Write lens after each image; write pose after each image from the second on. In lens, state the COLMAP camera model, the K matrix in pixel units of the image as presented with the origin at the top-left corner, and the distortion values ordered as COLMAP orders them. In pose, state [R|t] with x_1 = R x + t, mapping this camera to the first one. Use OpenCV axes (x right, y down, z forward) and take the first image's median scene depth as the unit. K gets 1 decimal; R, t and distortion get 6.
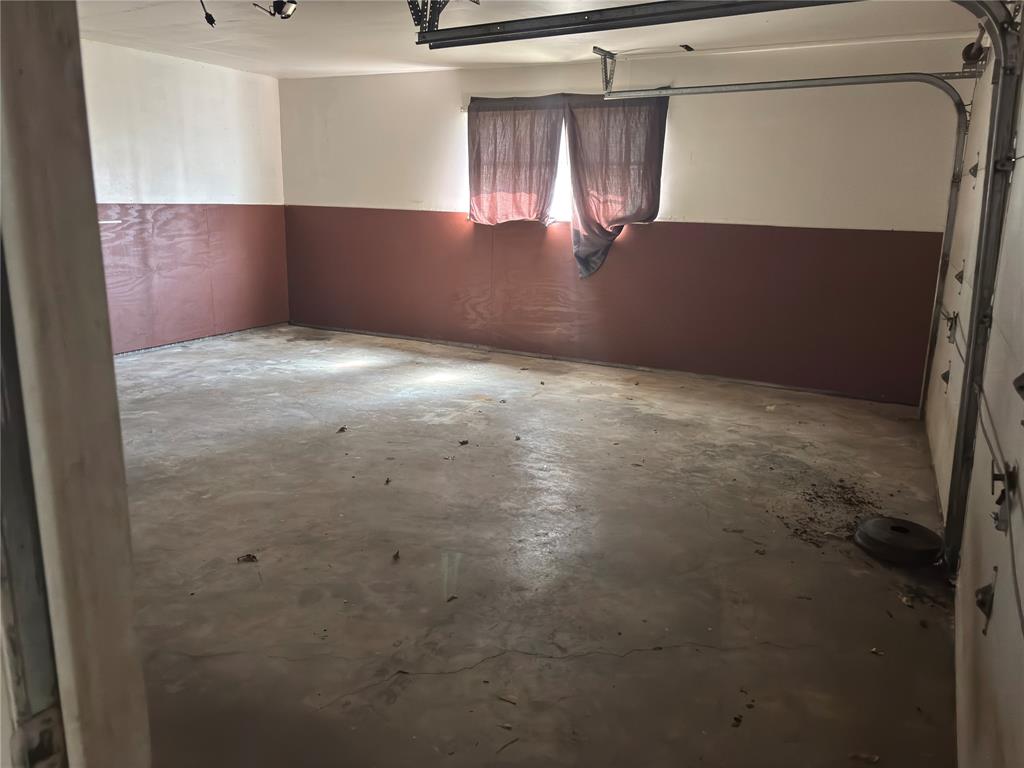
lens RADIAL K [[796.9, 0, 512.5], [0, 796.9, 386.2], [0, 0, 1]] dist [0.045797, -0.003318]
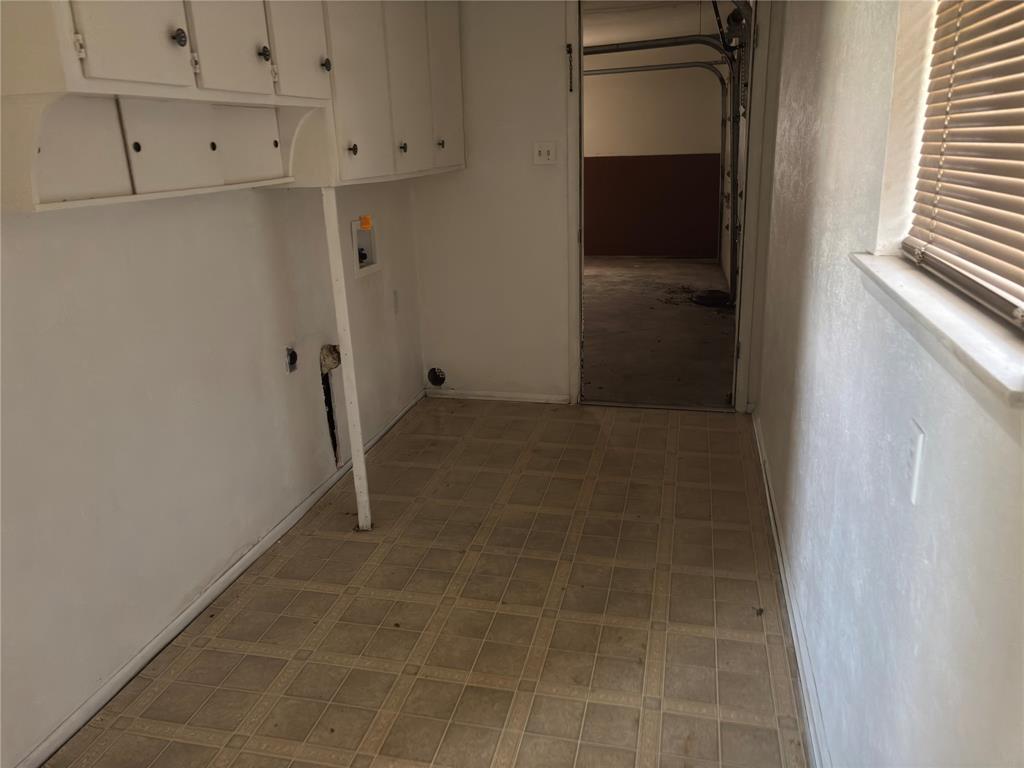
lens RADIAL K [[796.9, 0, 512.9], [0, 796.9, 384.6], [0, 0, 1]] dist [0.045797, -0.003318]
pose [[0.973030, -0.119086, 0.197564, -0.352688], [0.110041, 0.992338, 0.056186, 0.181989], [-0.202741, -0.032931, 0.978678, -0.716763]]
